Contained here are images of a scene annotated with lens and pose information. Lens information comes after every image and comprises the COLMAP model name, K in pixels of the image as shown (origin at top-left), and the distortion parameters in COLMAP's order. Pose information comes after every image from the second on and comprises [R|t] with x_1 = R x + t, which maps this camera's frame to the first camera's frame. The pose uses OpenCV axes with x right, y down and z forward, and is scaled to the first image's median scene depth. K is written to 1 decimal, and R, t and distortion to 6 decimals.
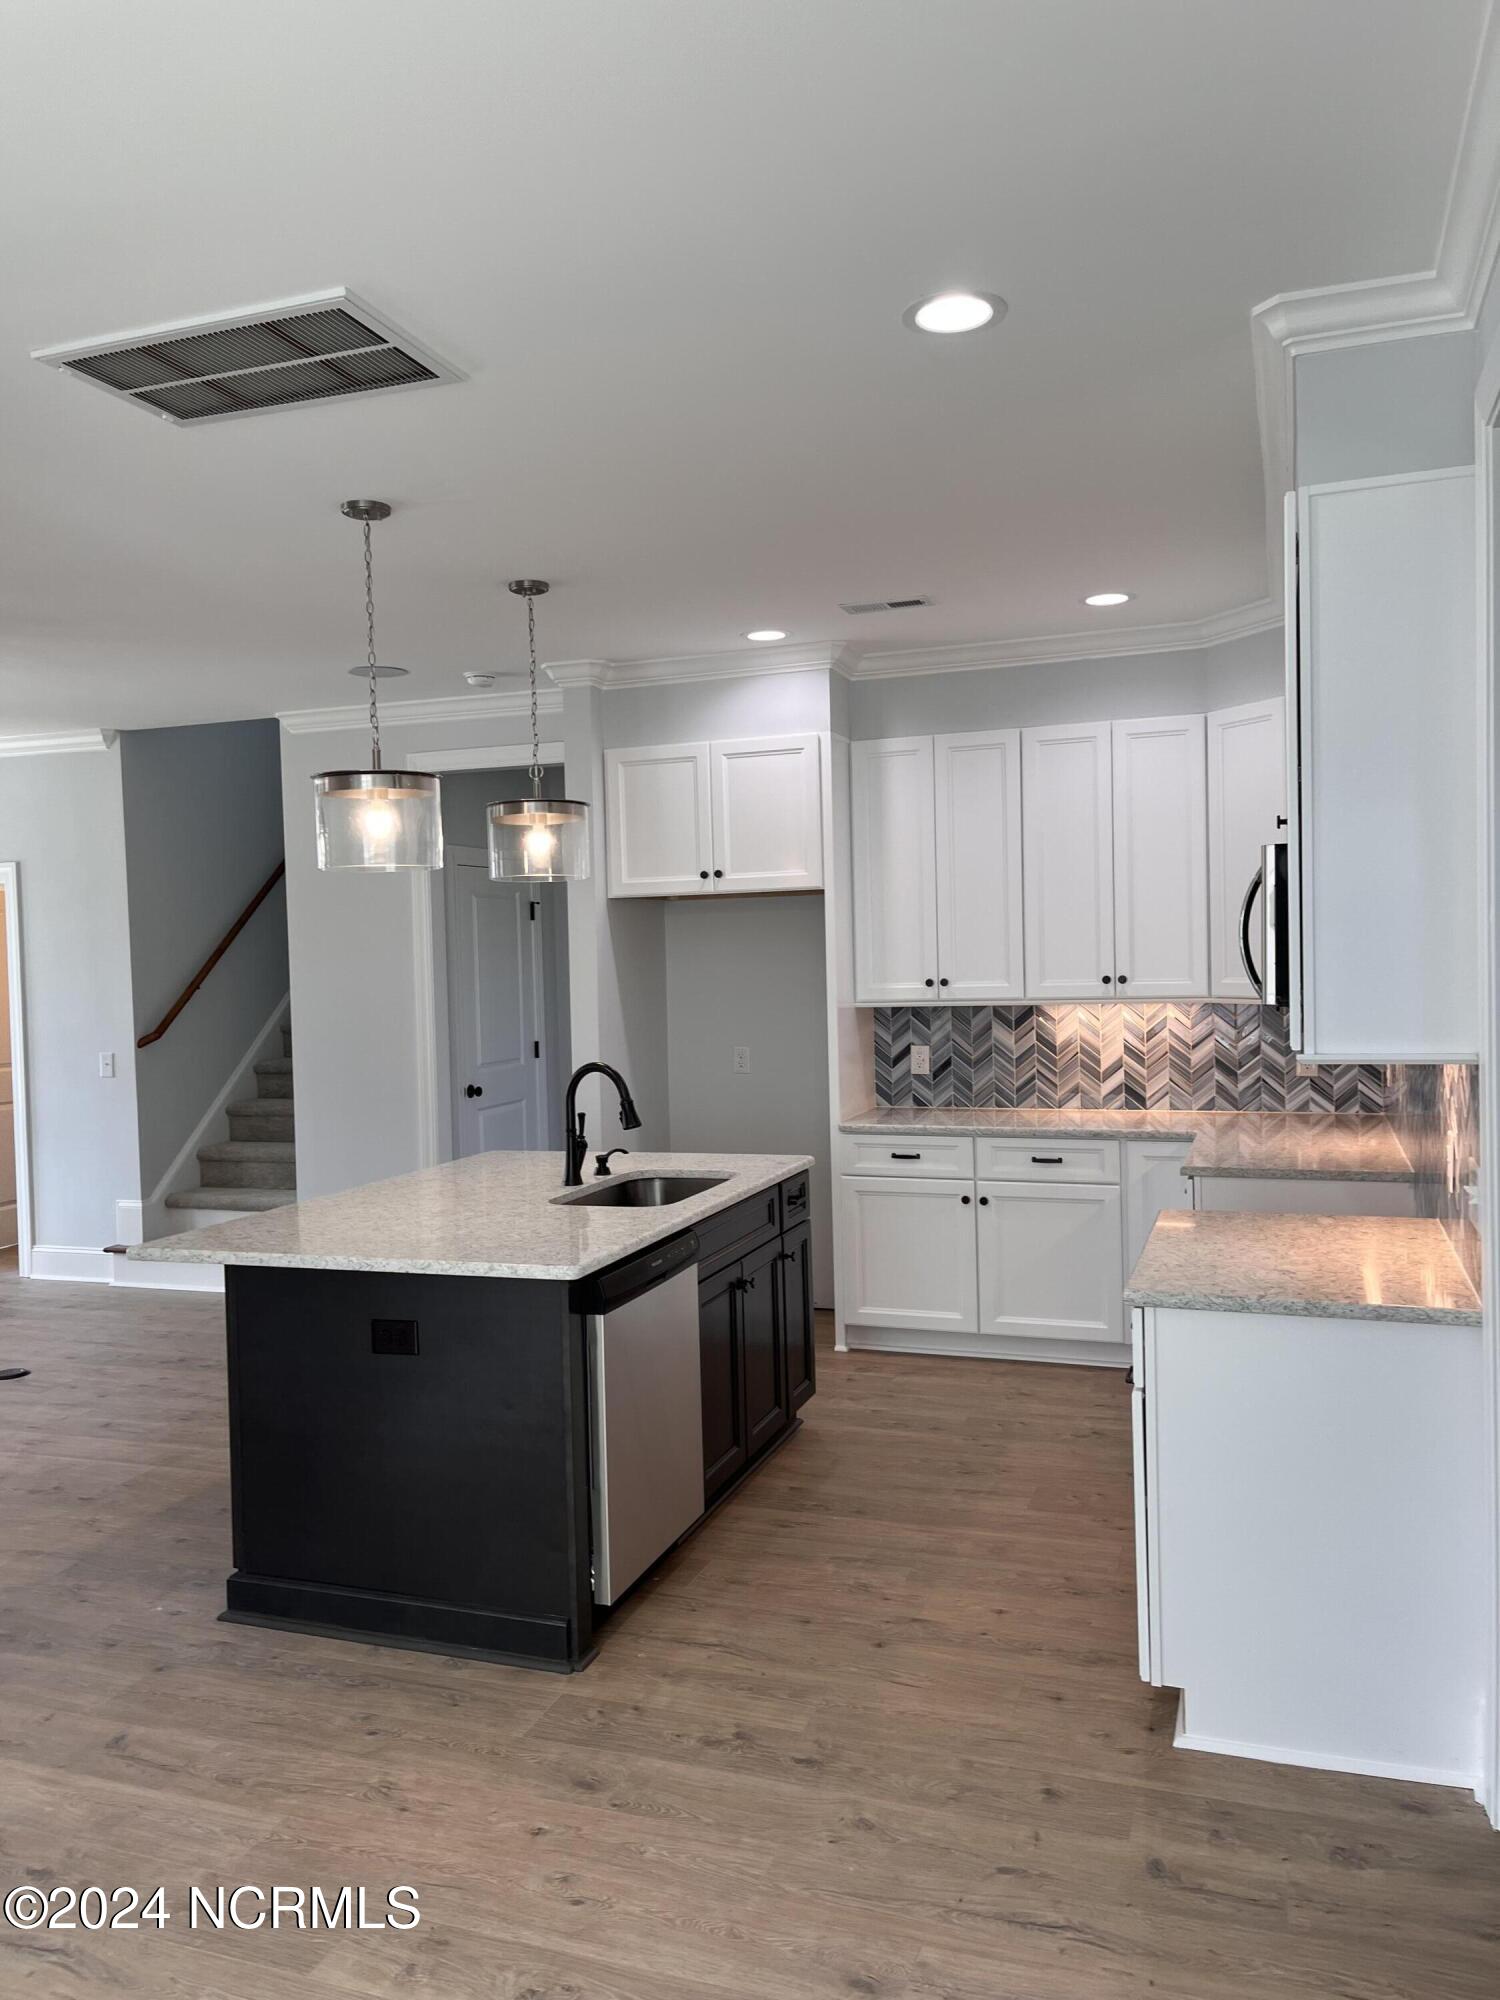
lens RADIAL K [[1522.0, 0, 734.1], [0, 1522.0, 993.7], [0, 0, 1]] dist [0.063773, -0.095995]
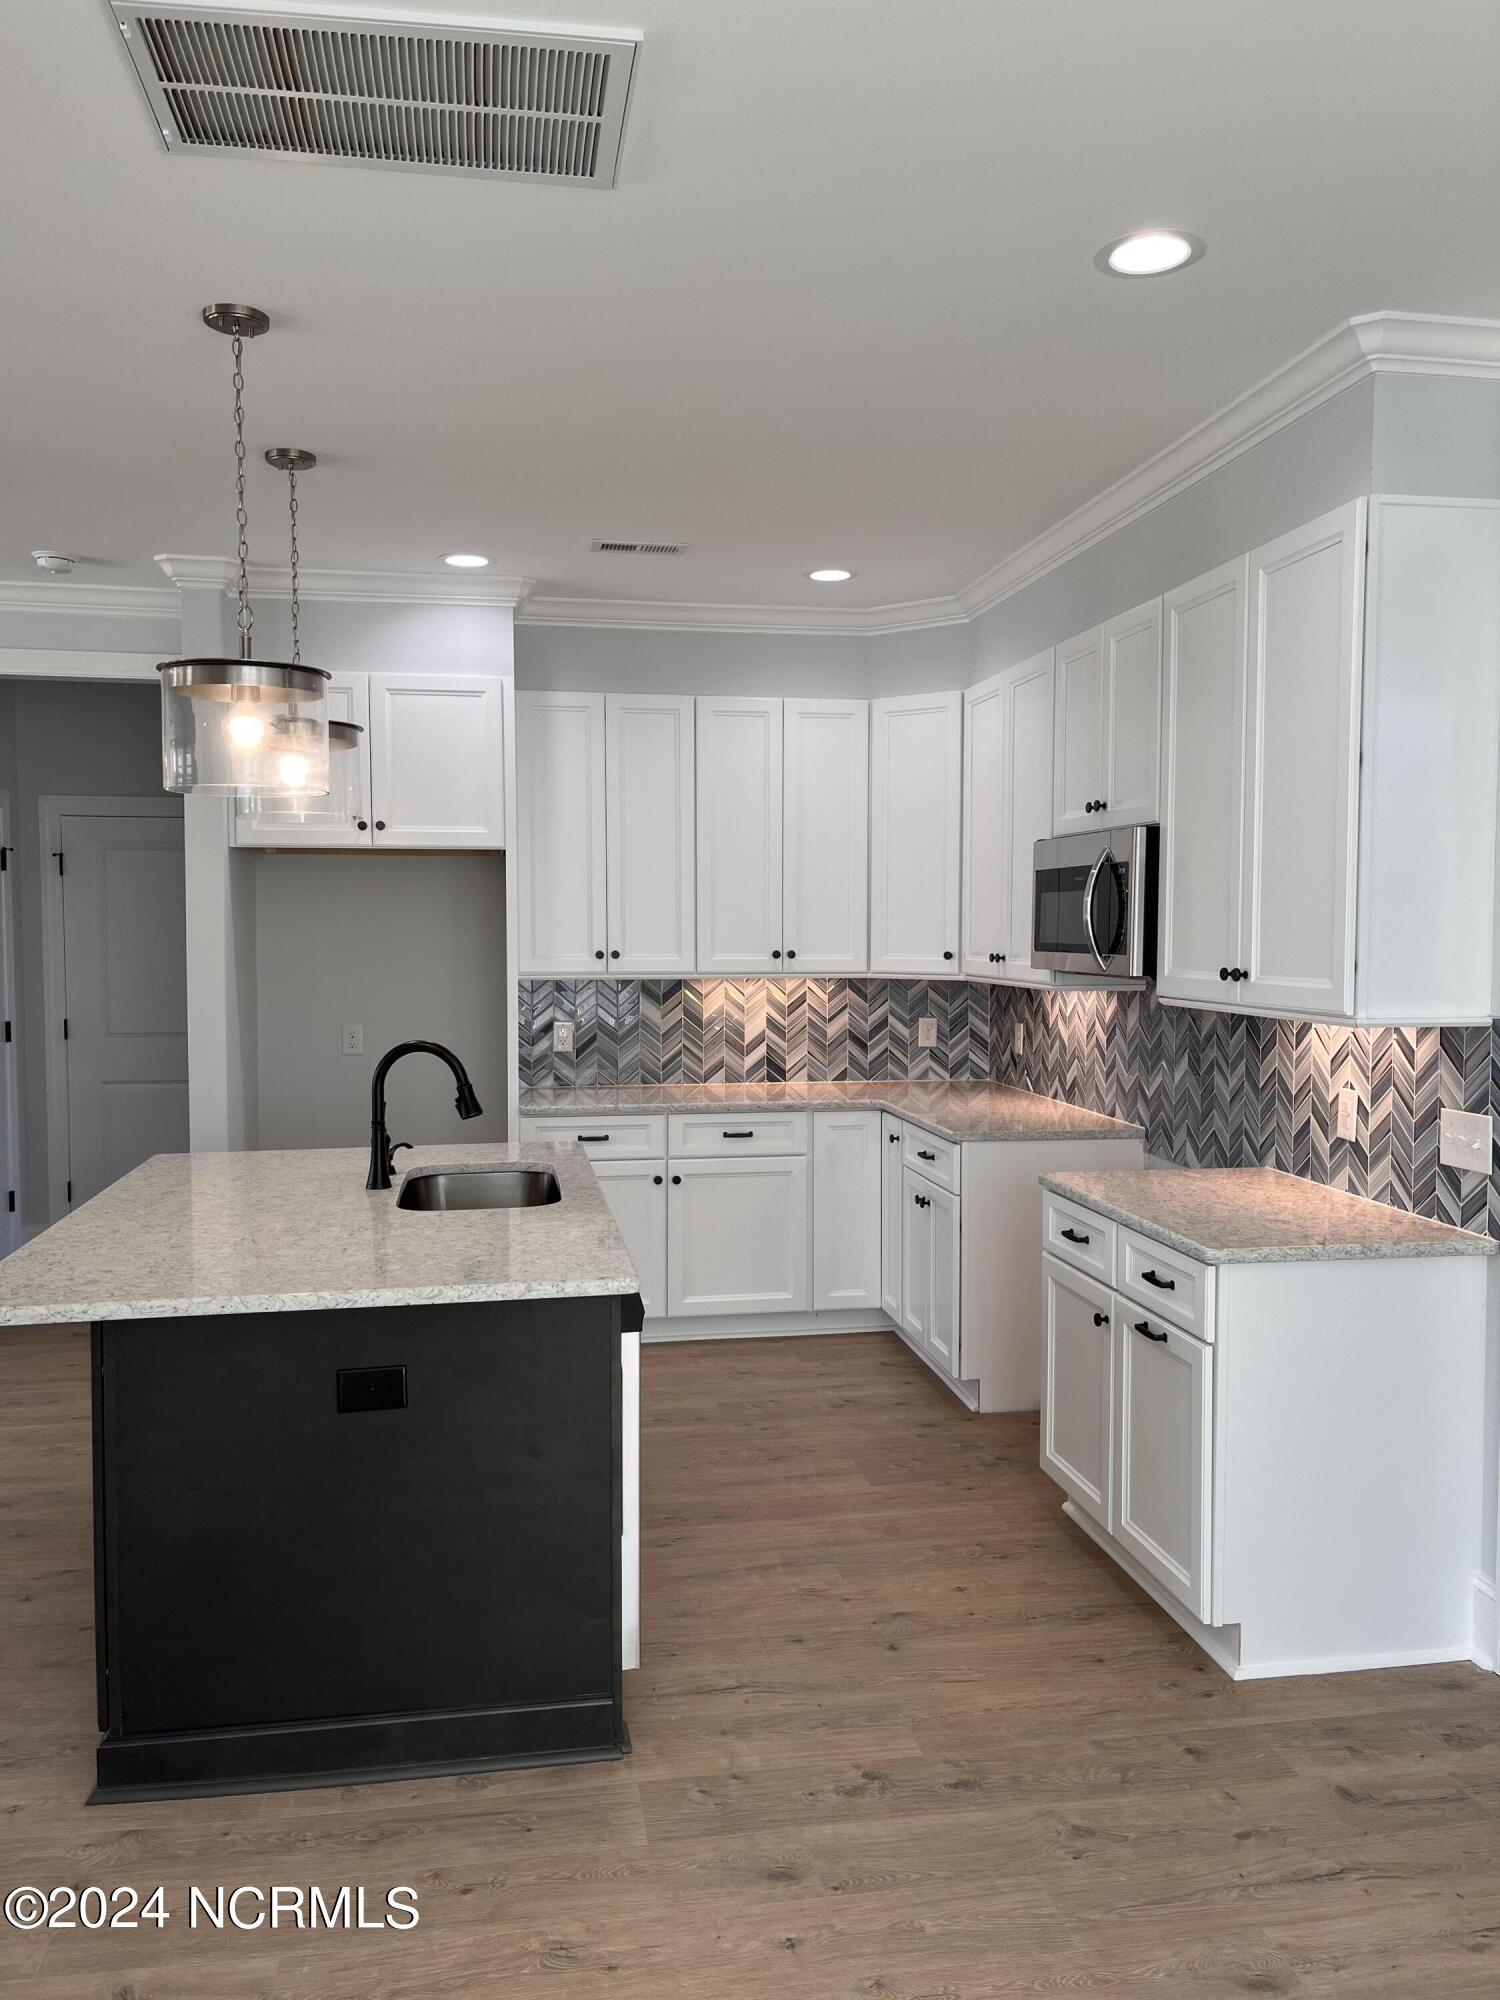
lens RADIAL K [[1522.0, 0, 742.4], [0, 1522.0, 997.5], [0, 0, 1]] dist [0.063773, -0.095995]
pose [[0.865727, 0.001209, 0.500514, -0.408267], [-0.008448, 0.999890, 0.012196, 0.010754], [-0.500444, -0.014787, 0.865642, 0.205948]]
